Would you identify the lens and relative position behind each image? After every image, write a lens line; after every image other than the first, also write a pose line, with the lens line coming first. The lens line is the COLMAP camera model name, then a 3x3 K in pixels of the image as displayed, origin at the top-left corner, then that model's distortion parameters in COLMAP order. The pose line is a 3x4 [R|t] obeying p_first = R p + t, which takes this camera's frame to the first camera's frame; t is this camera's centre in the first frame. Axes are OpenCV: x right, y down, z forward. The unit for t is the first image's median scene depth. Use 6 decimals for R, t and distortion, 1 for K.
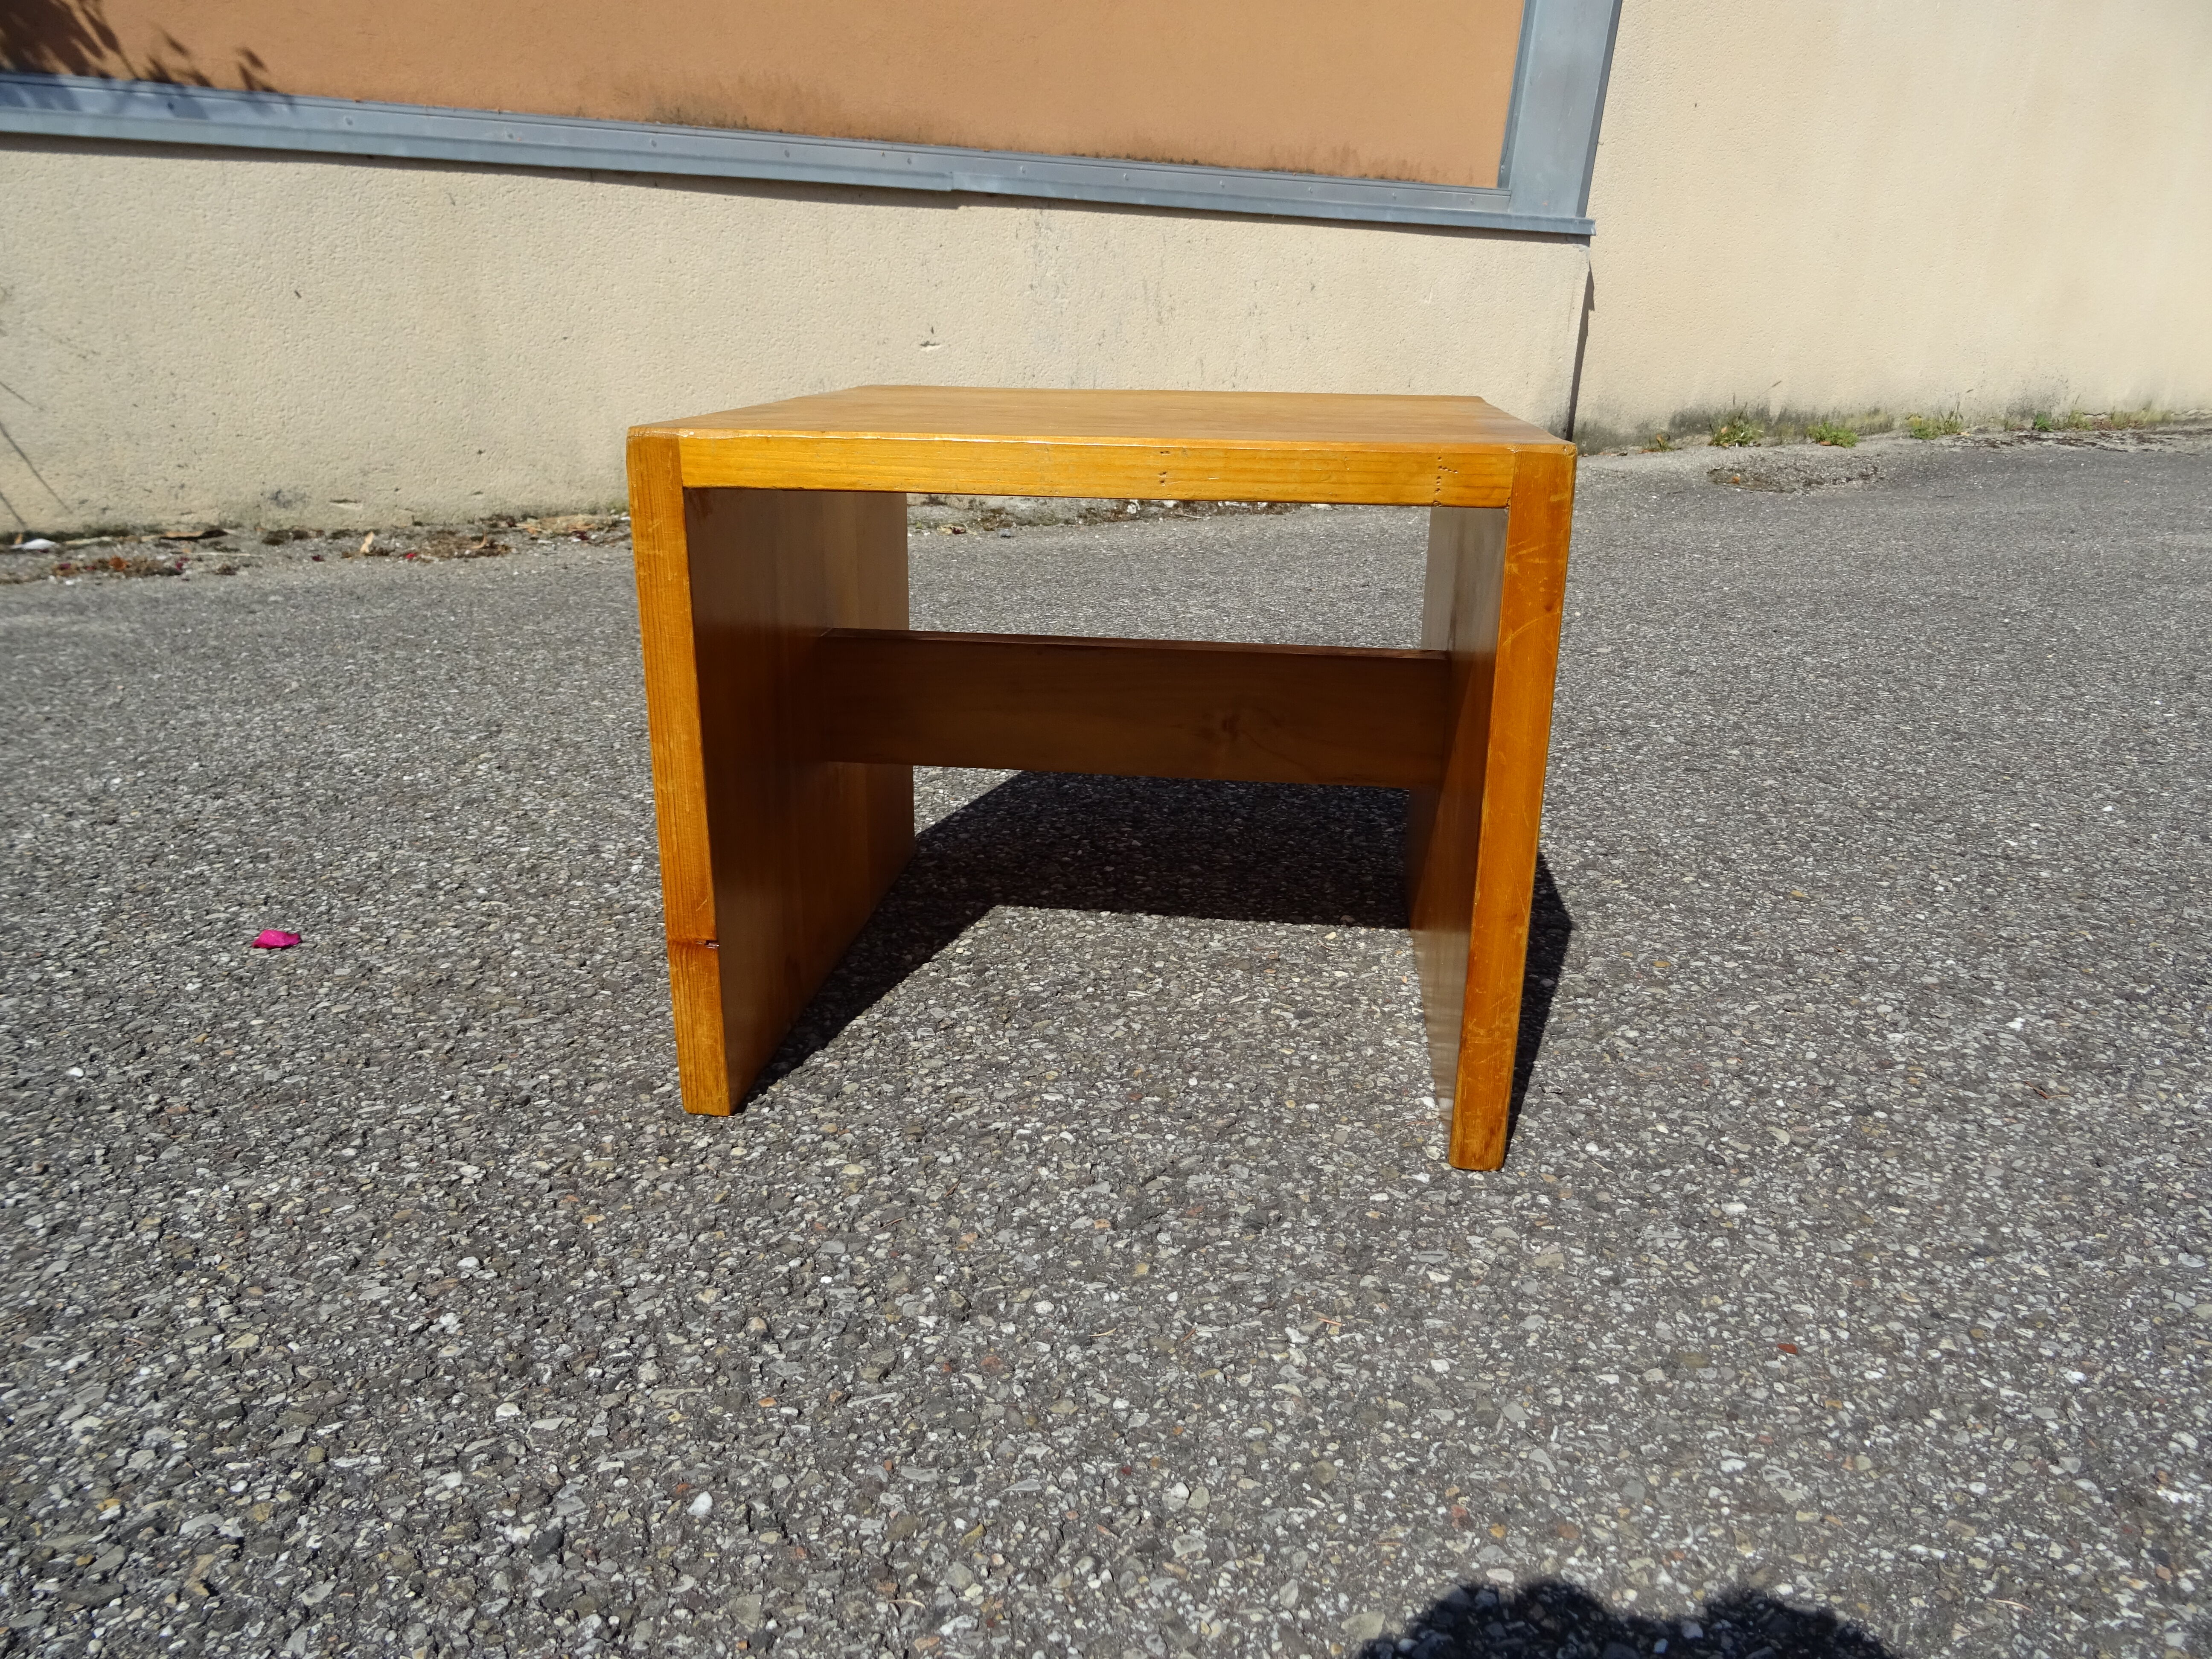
lens RADIAL K [[1582.3, 0, 1109.5], [0, 1582.3, 824.4], [0, 0, 1]] dist [0.003709, -0.009092]
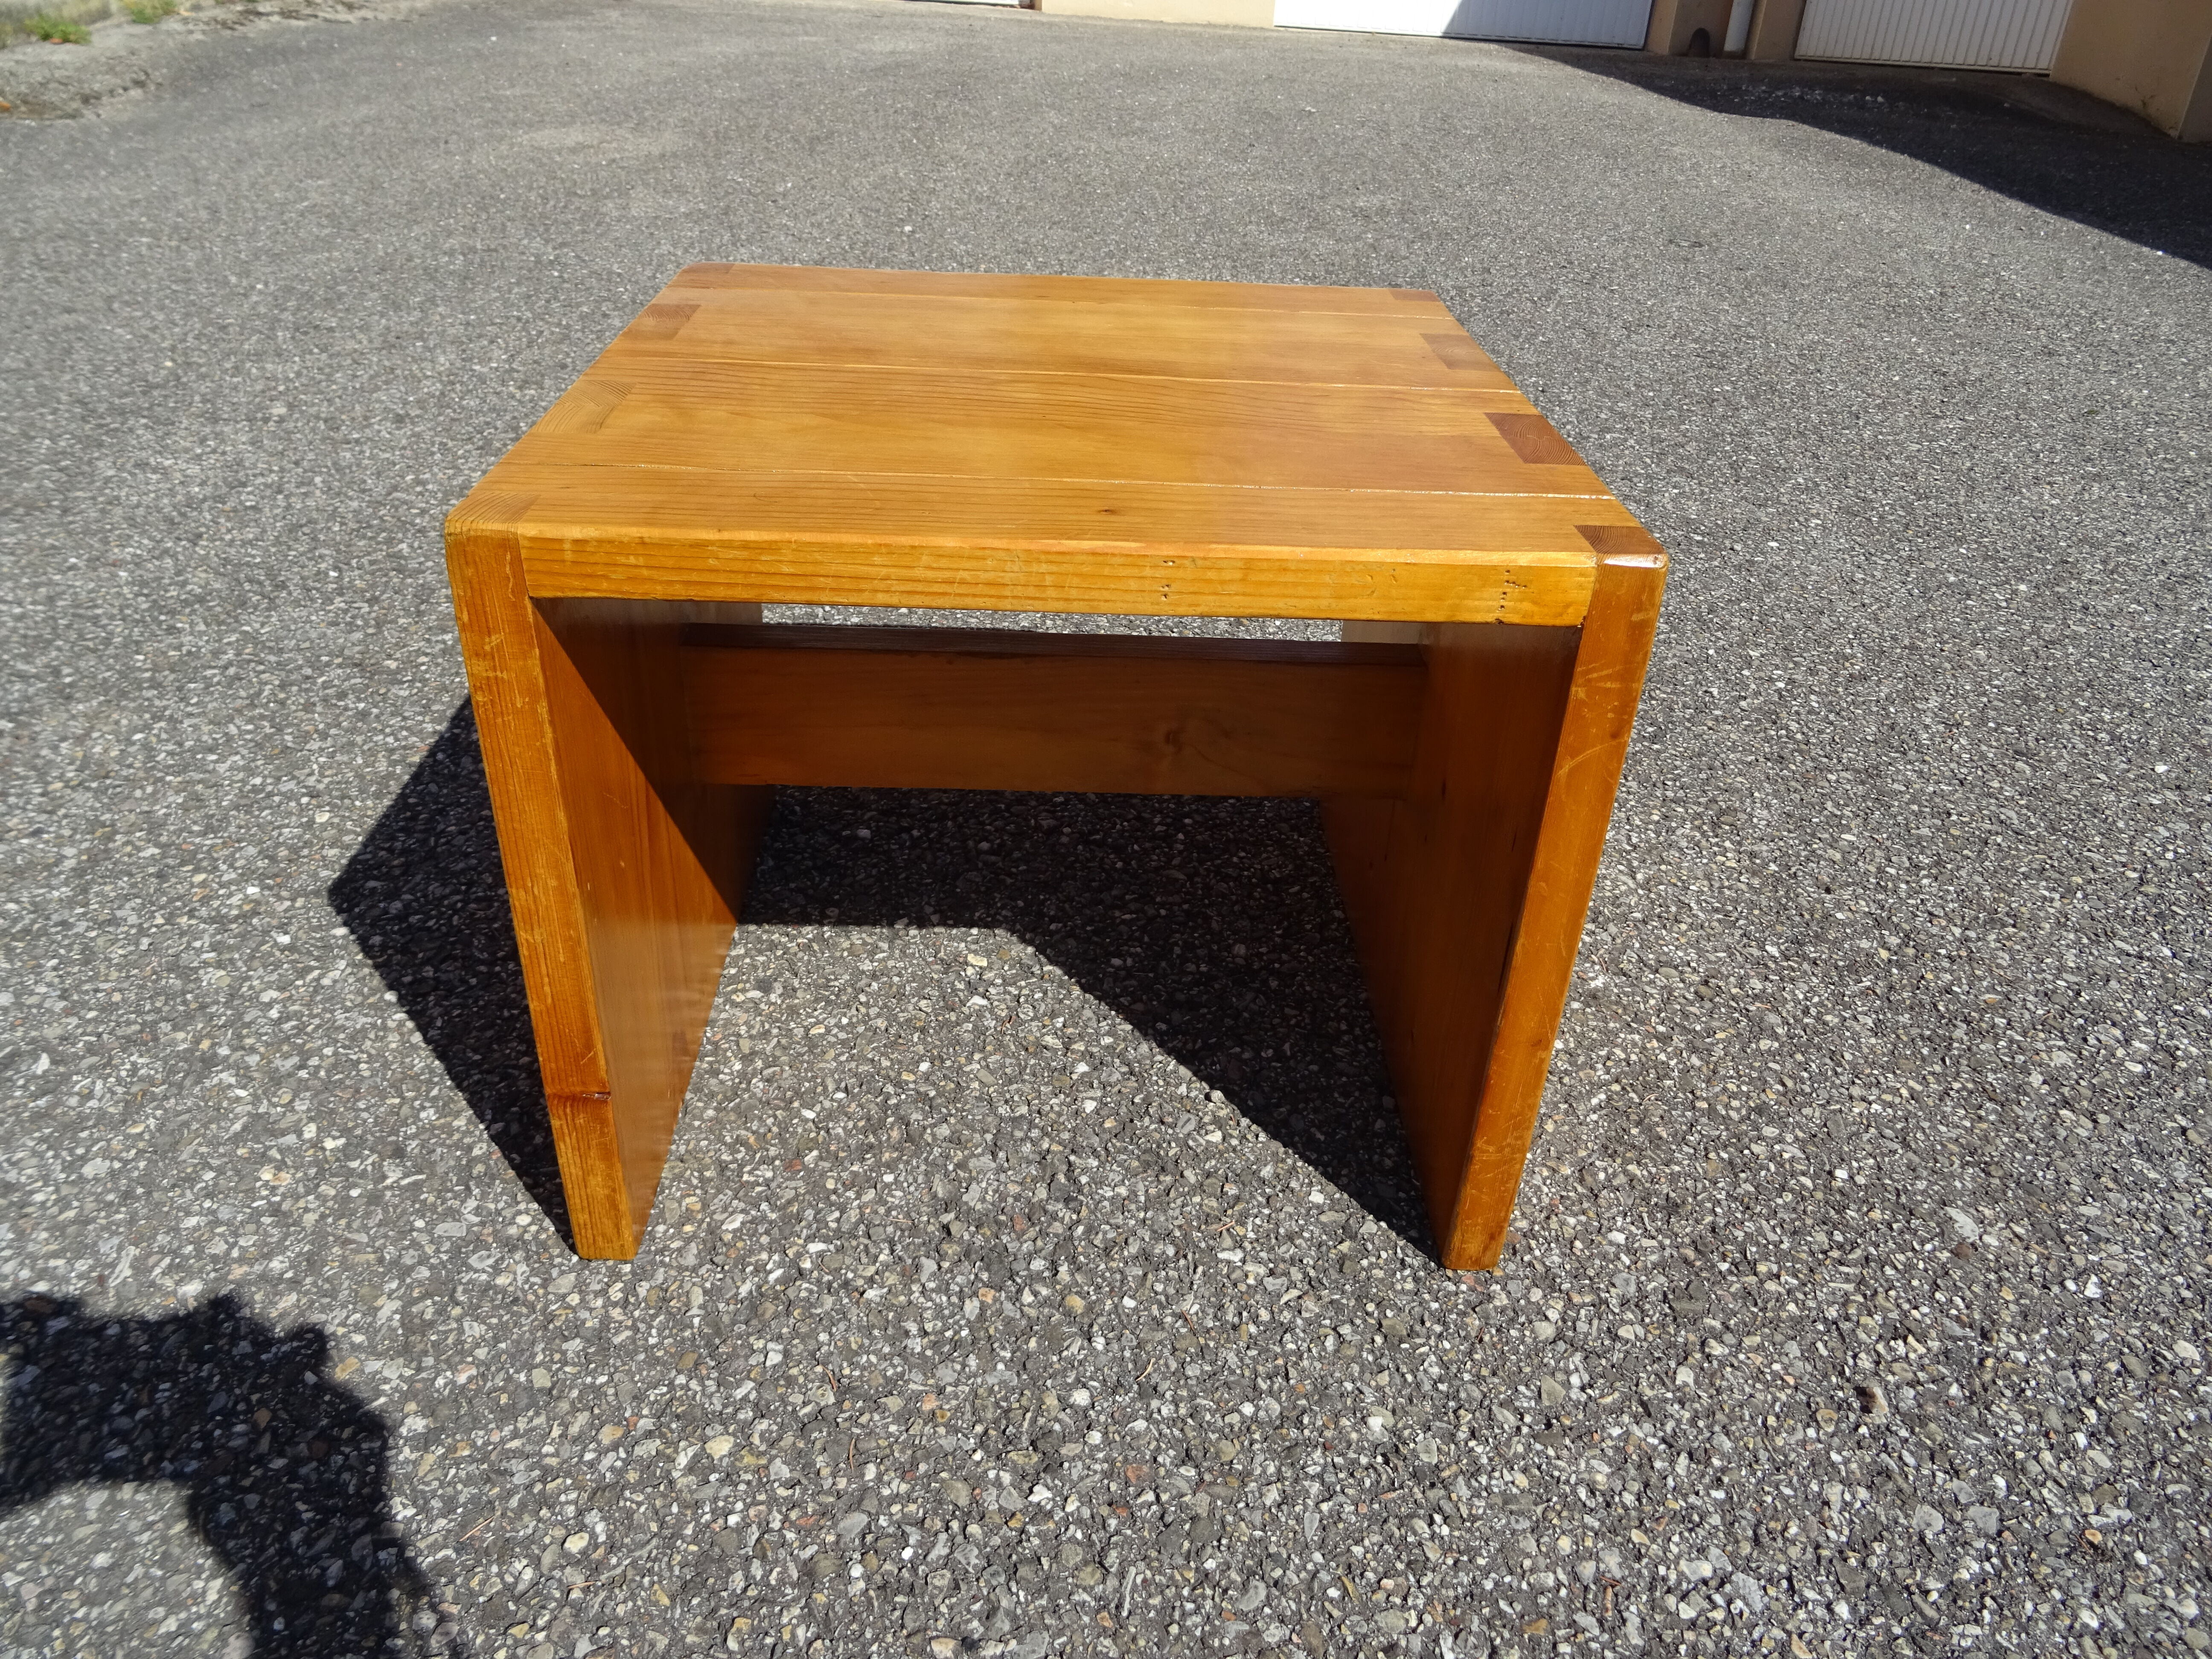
lens RADIAL K [[1582.3, 0, 1099.5], [0, 1582.3, 830.5], [0, 0, 1]] dist [0.003709, -0.009092]
pose [[0.507409, -0.444339, 0.738308, -0.137386], [0.236777, 0.895713, 0.376344, -0.085912], [-0.828537, -0.016146, 0.559702, 0.100758]]
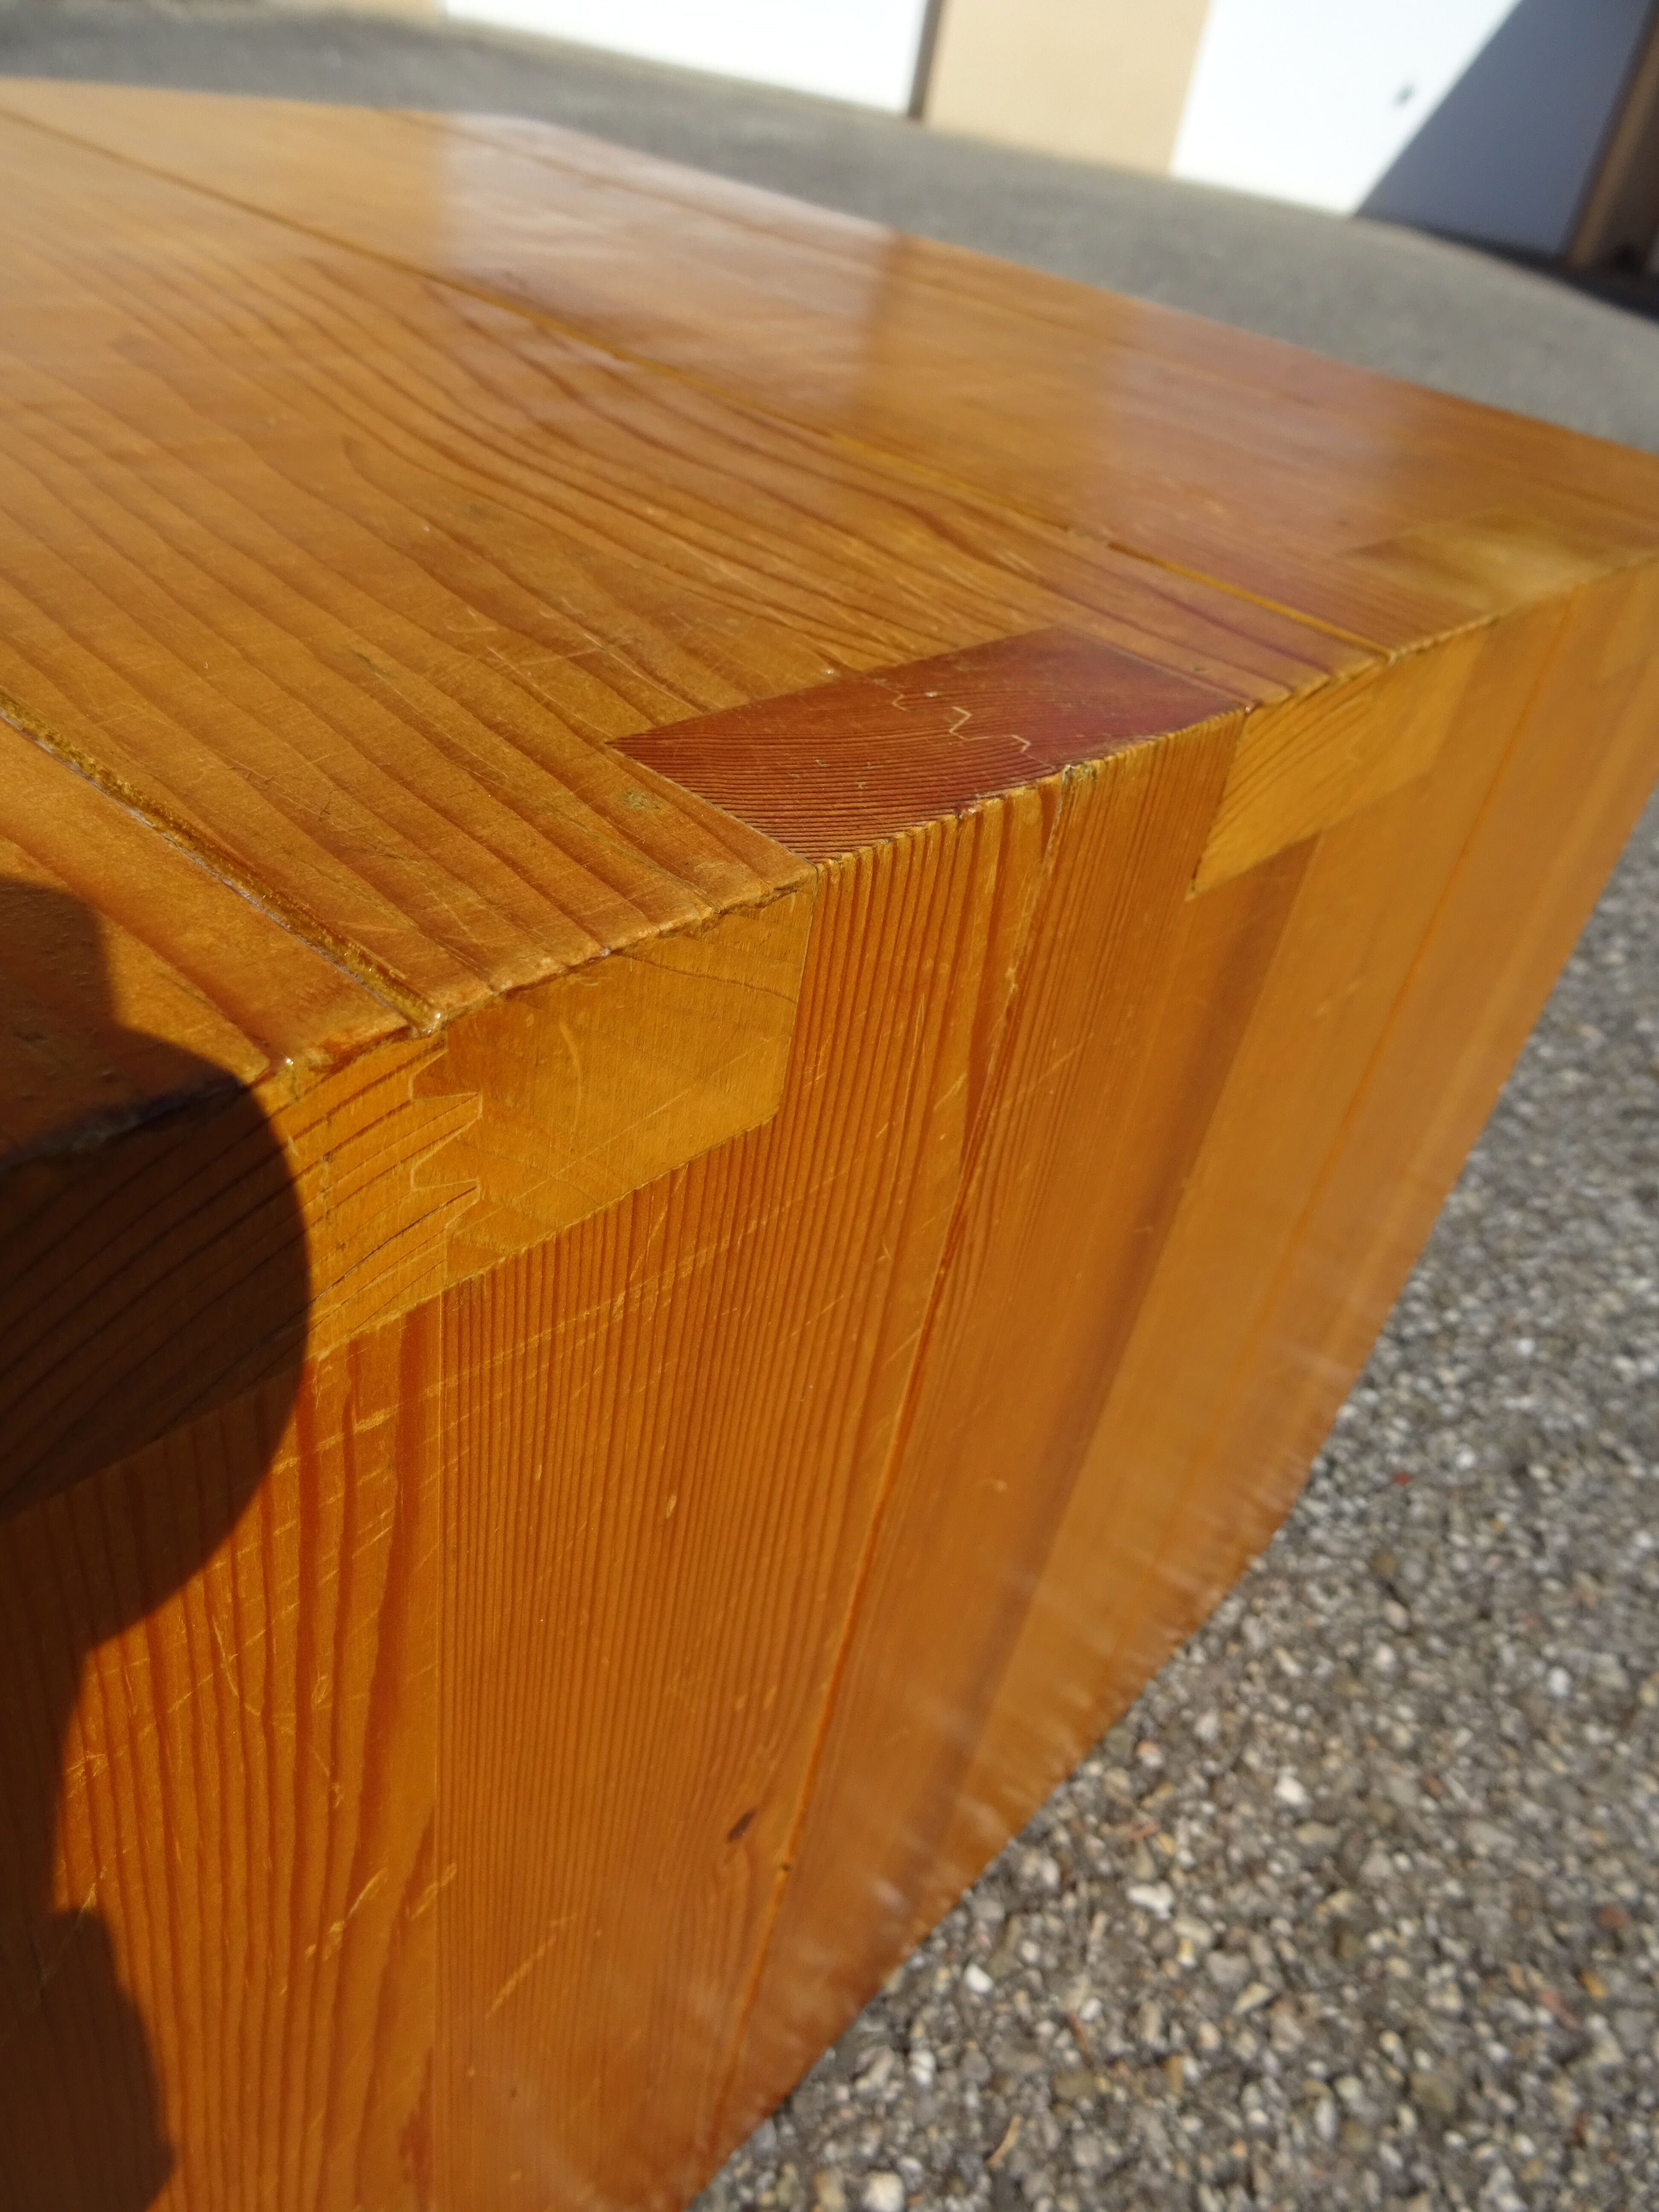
lens RADIAL K [[1582.3, 0, 832.1], [0, 1582.3, 1105.7], [0, 0, 1]] dist [0.003709, -0.009092]
pose [[0.574554, -0.414746, 0.705601, -0.063171], [0.112432, 0.893923, 0.433890, -0.059646], [-0.810707, -0.169962, 0.560238, 0.175736]]
